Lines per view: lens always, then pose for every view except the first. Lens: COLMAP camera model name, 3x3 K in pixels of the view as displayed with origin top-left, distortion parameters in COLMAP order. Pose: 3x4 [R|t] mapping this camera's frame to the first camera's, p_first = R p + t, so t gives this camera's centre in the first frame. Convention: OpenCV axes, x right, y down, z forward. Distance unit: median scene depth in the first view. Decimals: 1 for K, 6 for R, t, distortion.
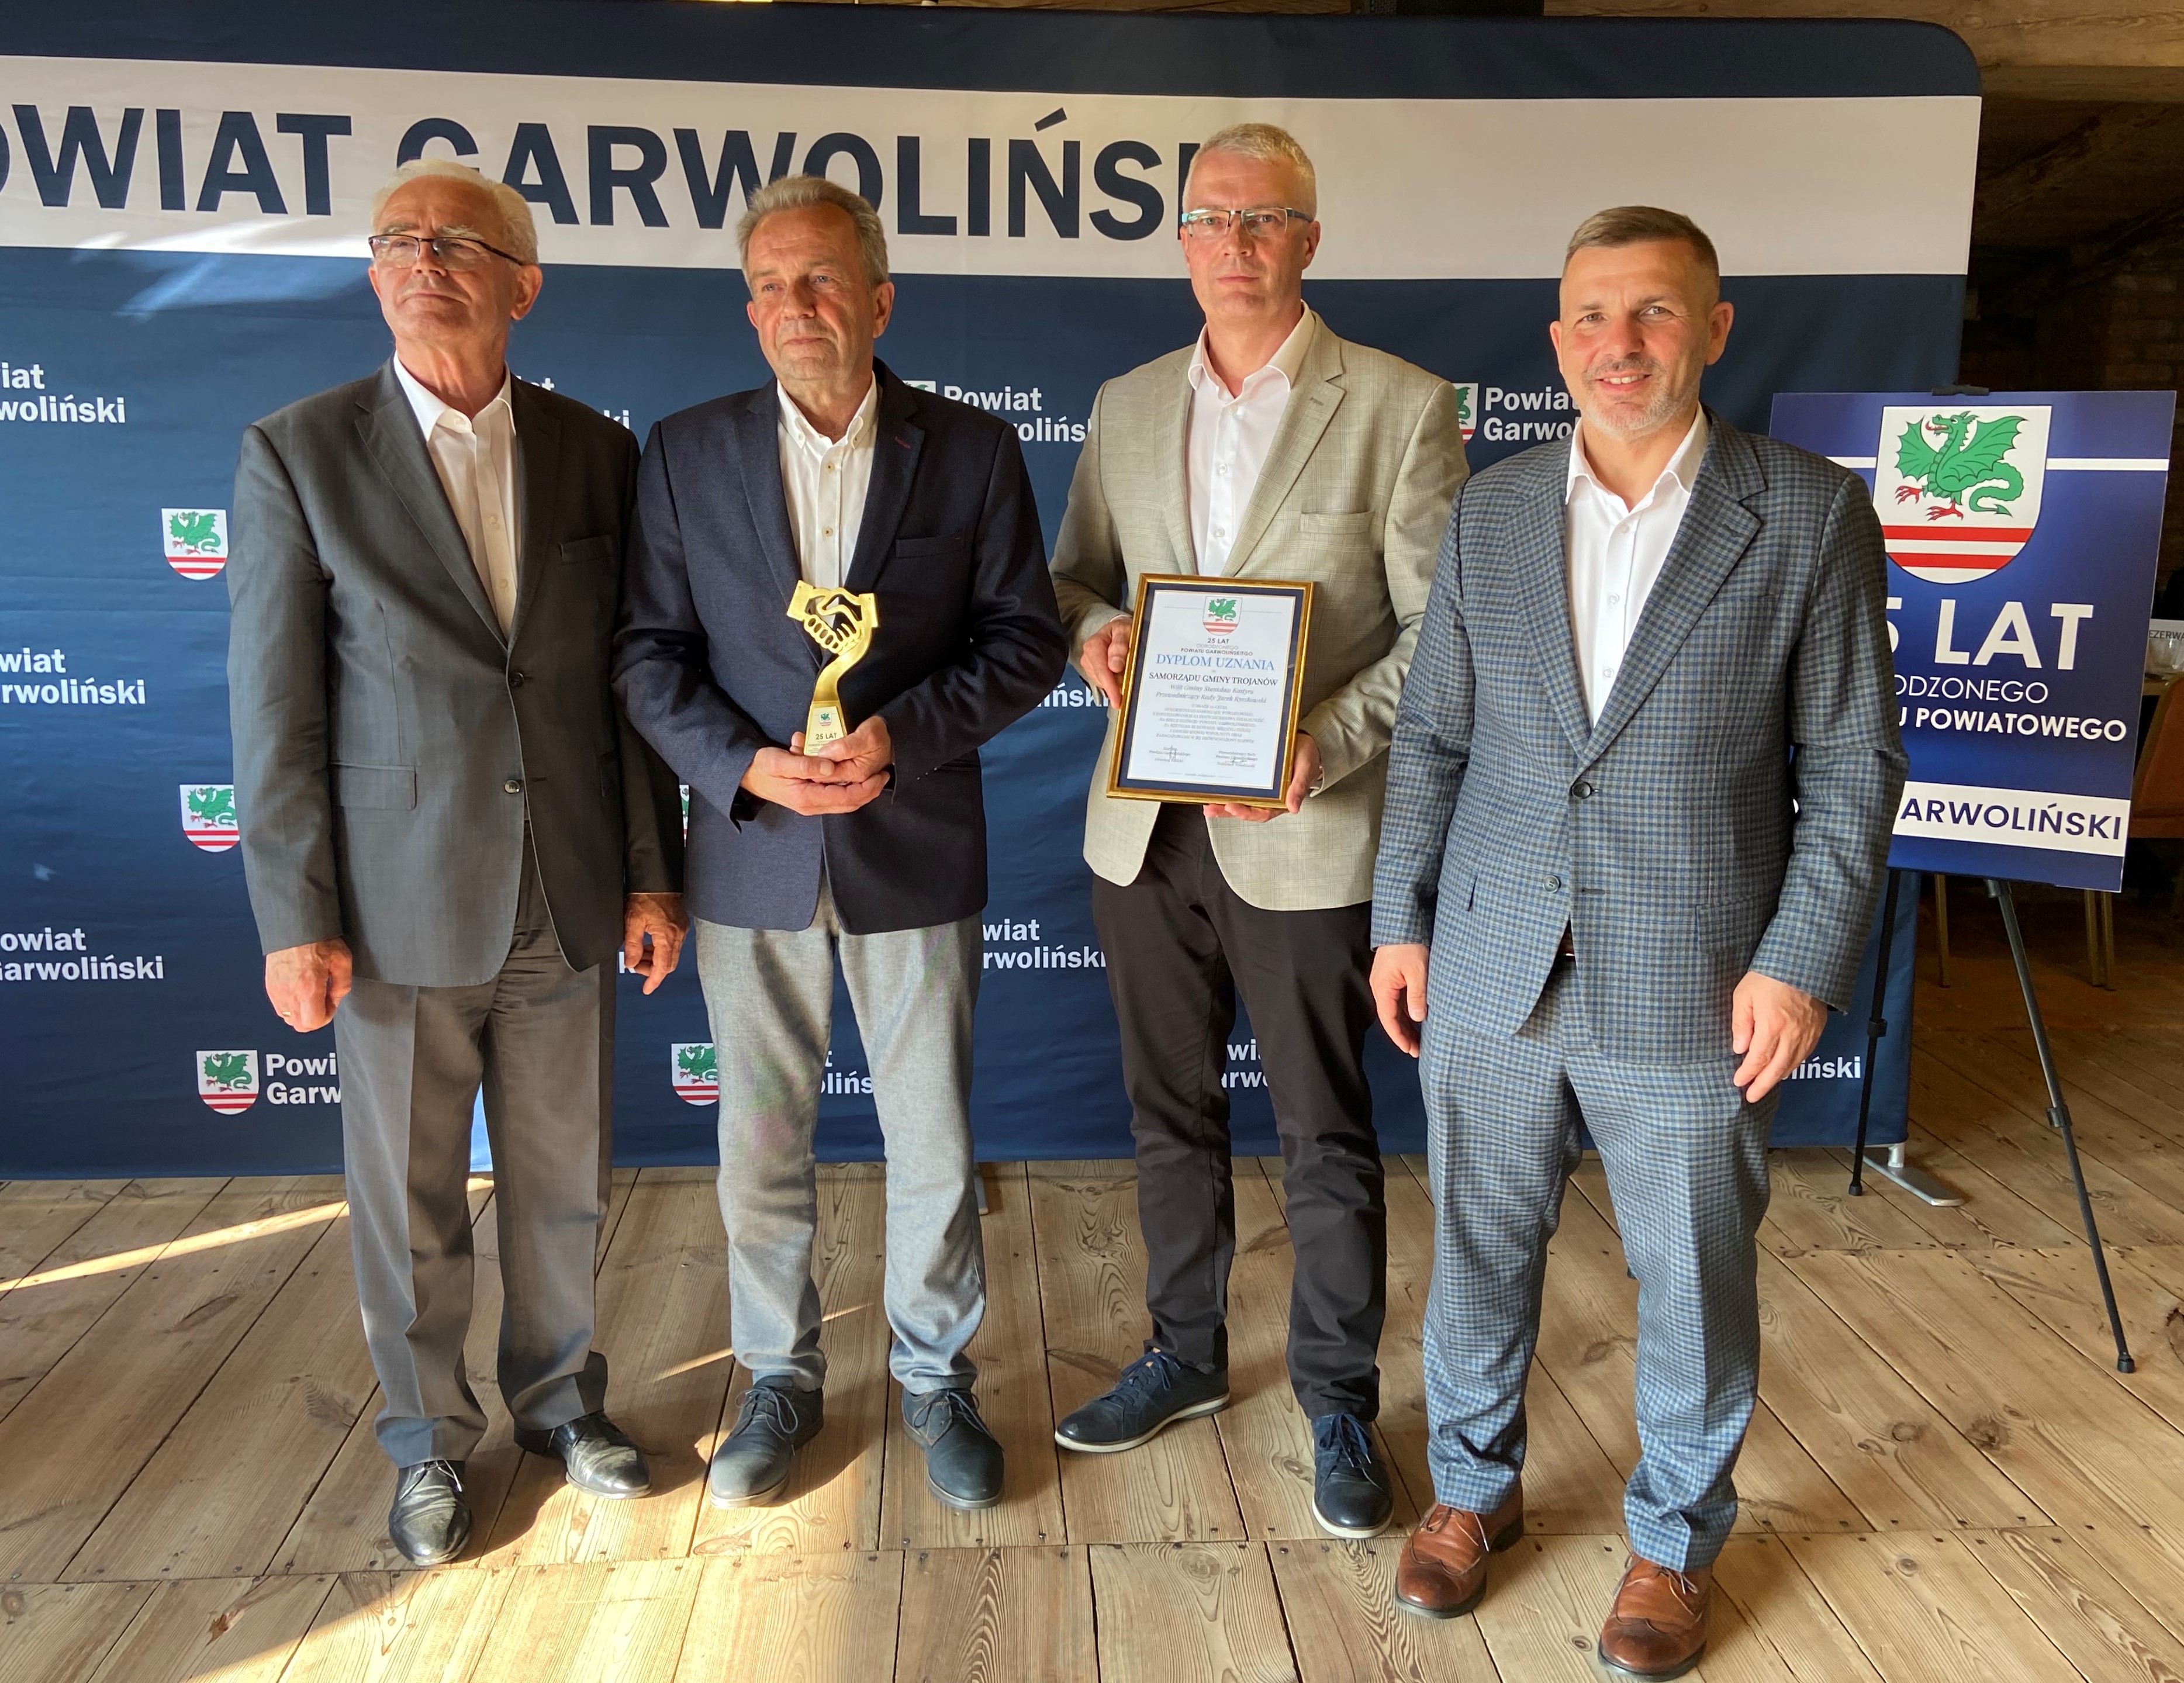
lens RADIAL K [[1943.2, 0, 1073.5], [0, 1943.2, 823.8], [0, 0, 1]] dist [0.103682, -0.110567]
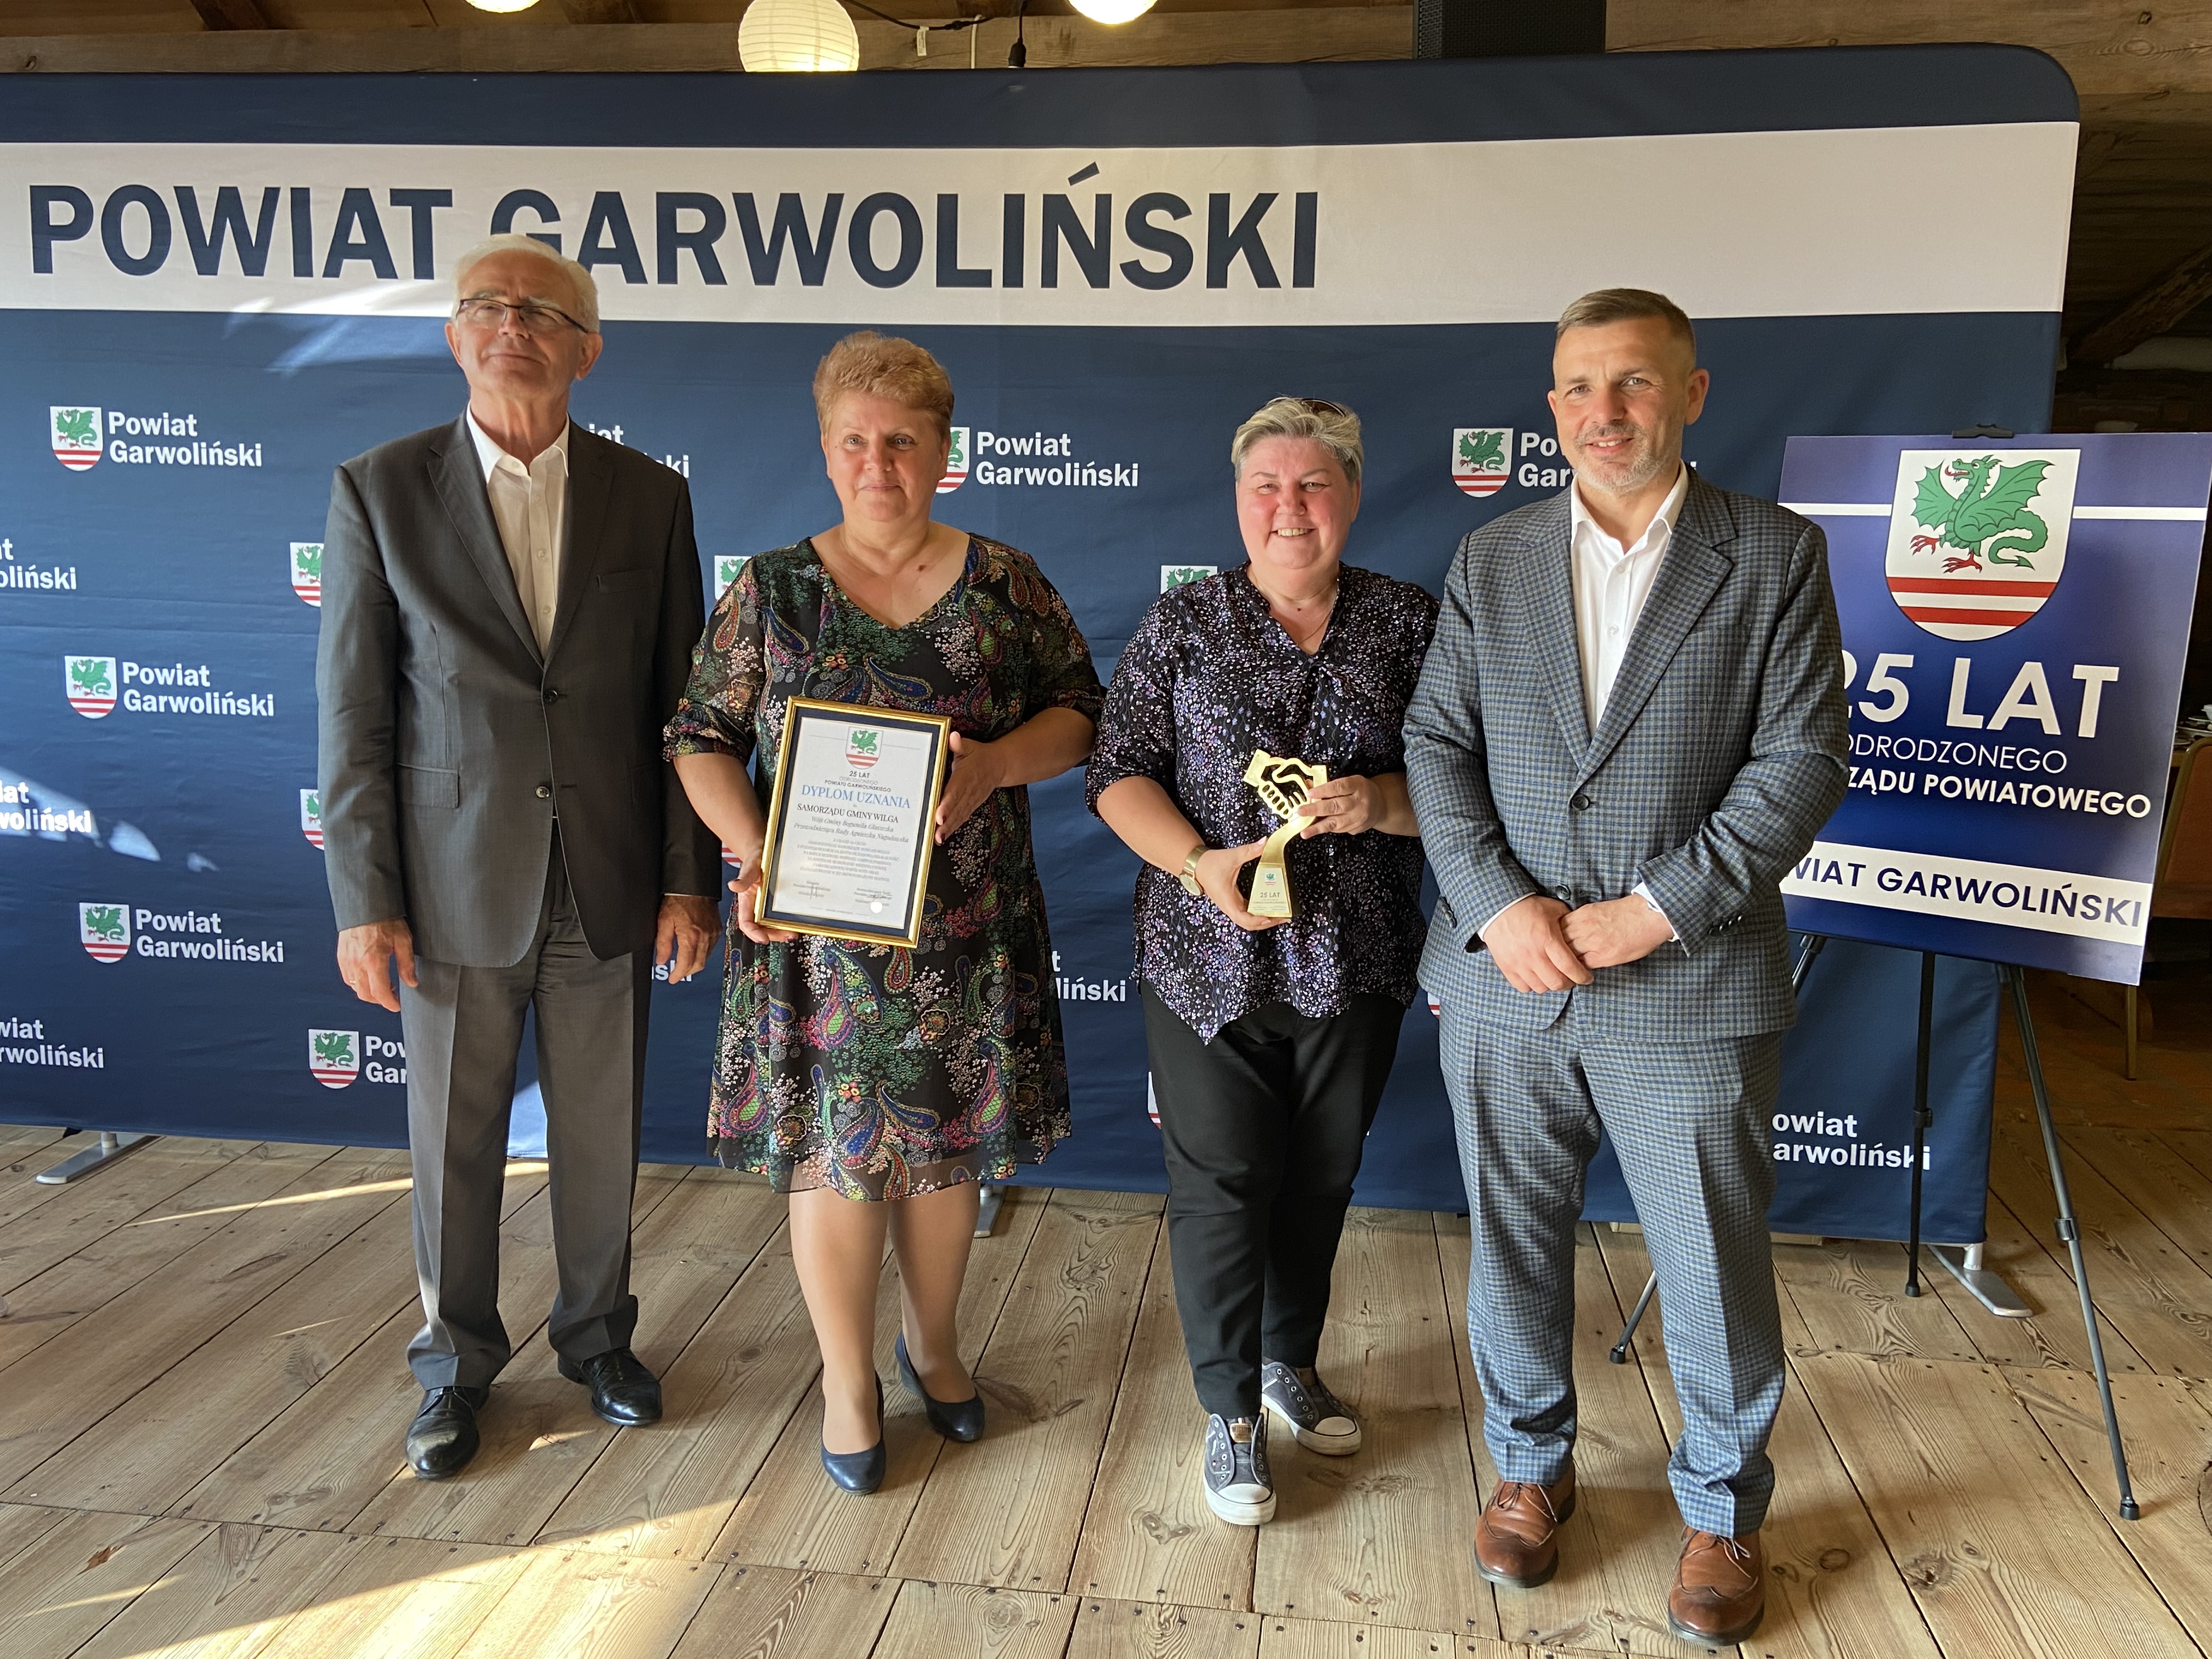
lens RADIAL K [[1823.6, 0, 1091.1], [0, 1823.6, 818.8], [0, 0, 1]] dist [0.106805, -0.131438]
pose [[0.979481, 0.039534, -0.197623, 0.199668], [-0.043633, 0.998913, -0.016428, -0.005736], [0.196759, 0.024714, 0.980140, 0.065067]]
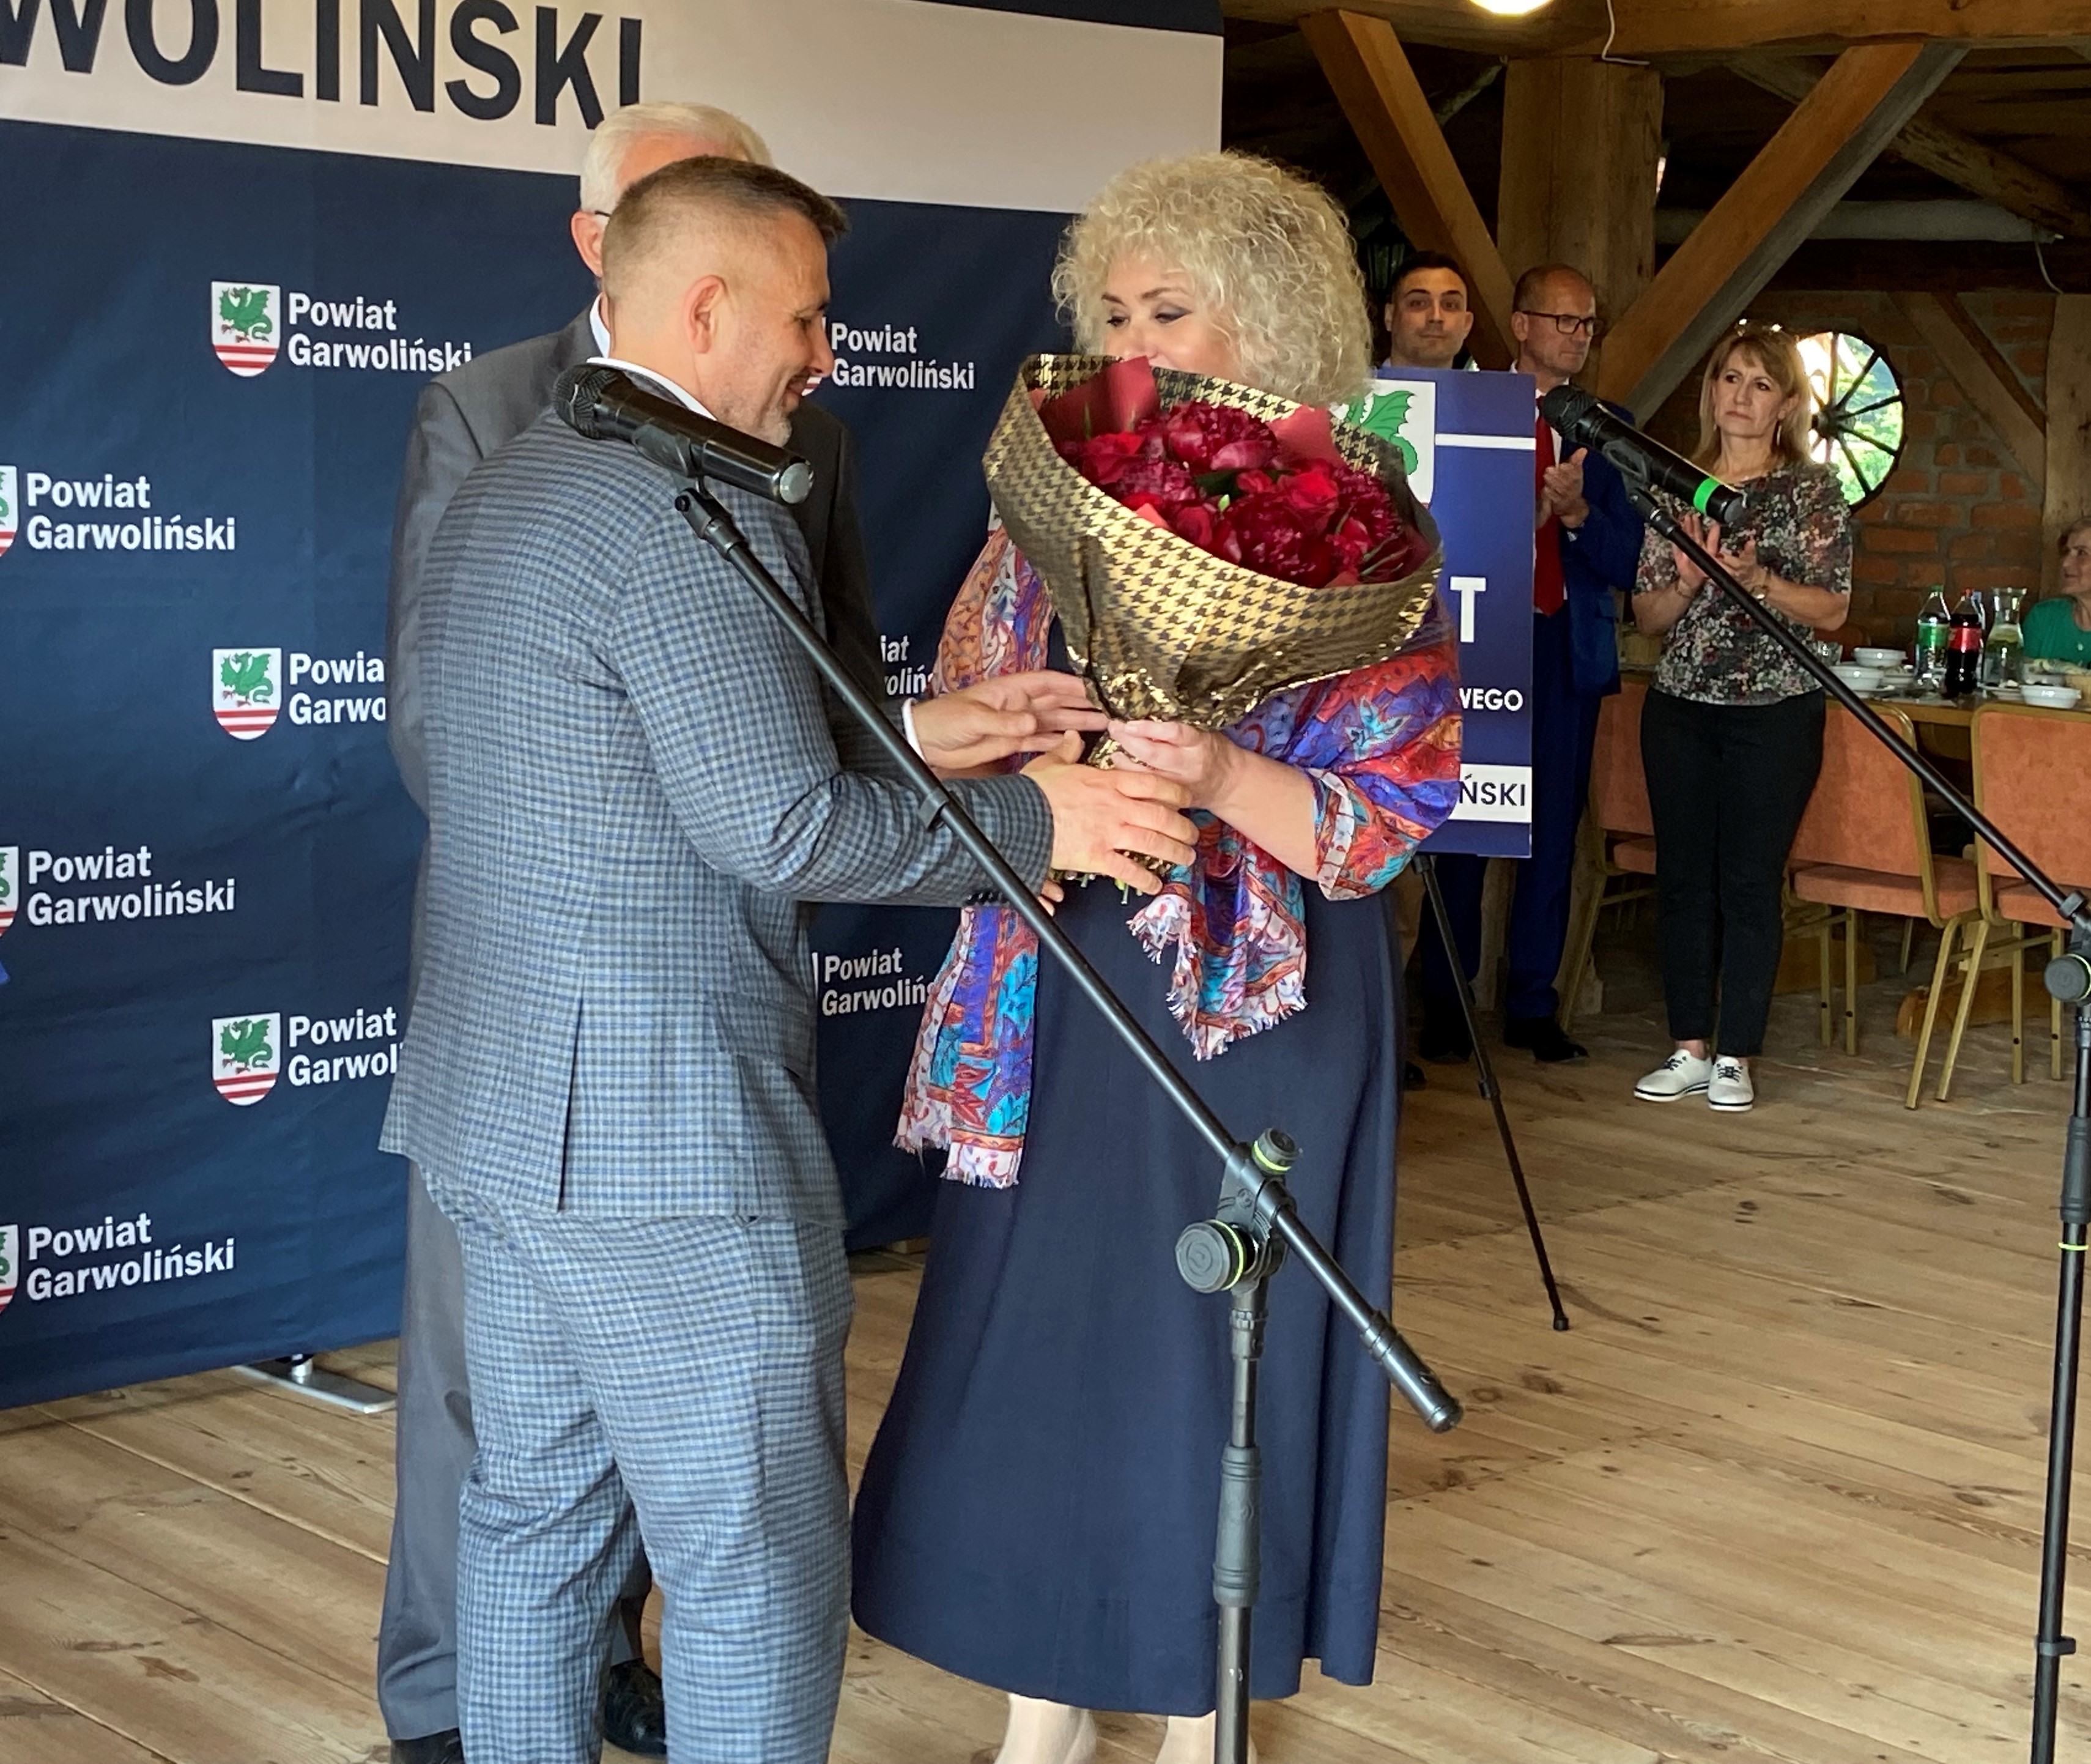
lens RADIAL K [[3706.3, 0, 1016.5], [0, 3706.3, 802.1], [0, 0, 1]] dist [0.096810, 0.000000]
pose [[0.756052, -0.048218, 0.652733, -0.819847], [0.080796, 0.996531, -0.019971, 0.020608], [-0.649505, 0.067837, 0.757325, -0.251229]]
